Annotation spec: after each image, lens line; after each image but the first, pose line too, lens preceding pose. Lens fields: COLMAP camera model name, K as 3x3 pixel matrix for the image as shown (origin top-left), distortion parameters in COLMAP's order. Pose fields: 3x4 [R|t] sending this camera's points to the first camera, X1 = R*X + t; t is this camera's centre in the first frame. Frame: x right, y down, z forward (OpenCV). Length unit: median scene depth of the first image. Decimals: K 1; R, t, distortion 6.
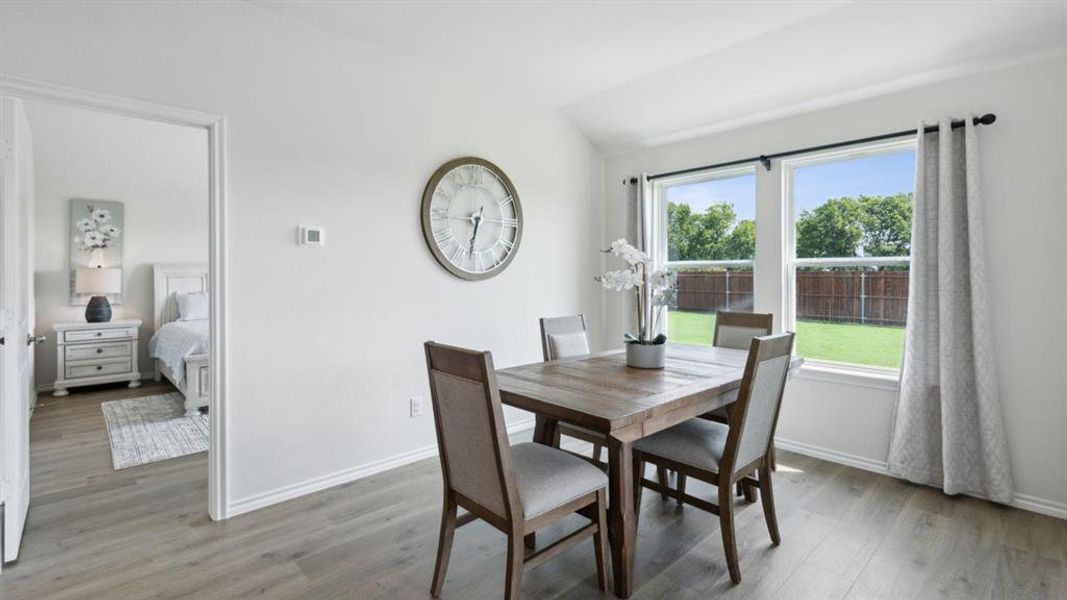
lens RADIAL K [[486.2, 0, 532.7], [0, 486.2, 275.5], [0, 0, 1]] dist [0.001908, 0.000349]
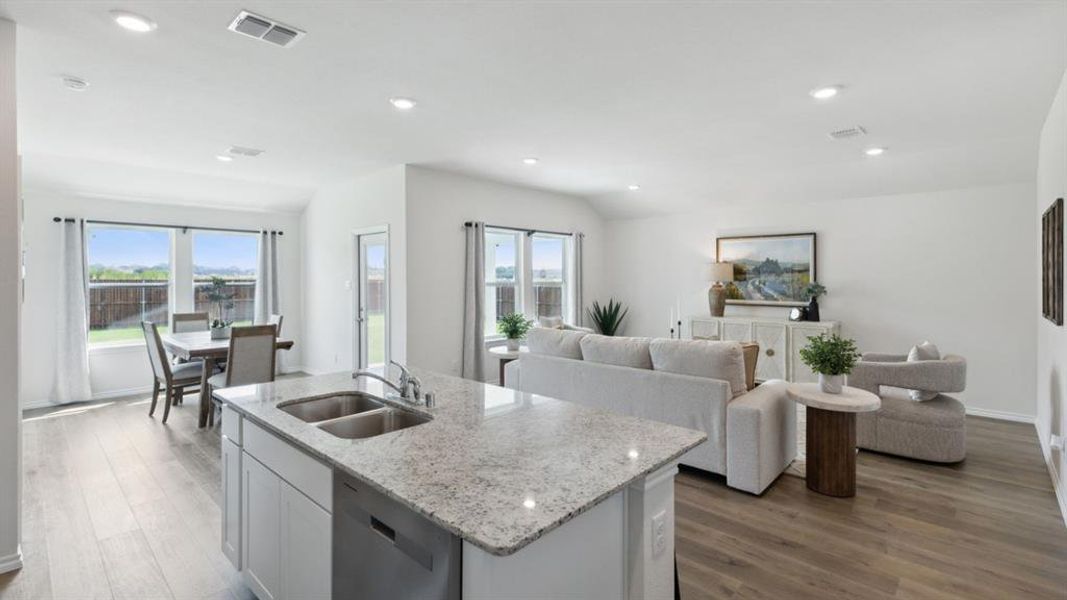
lens RADIAL K [[486.2, 0, 532.7], [0, 486.2, 275.5], [0, 0, 1]] dist [0.001908, 0.000349]
pose [[-0.069656, 0.004105, 0.997563, -1.380215], [0.000868, 0.999991, -0.004055, -0.052562], [-0.997571, 0.000583, -0.069659, -0.153669]]
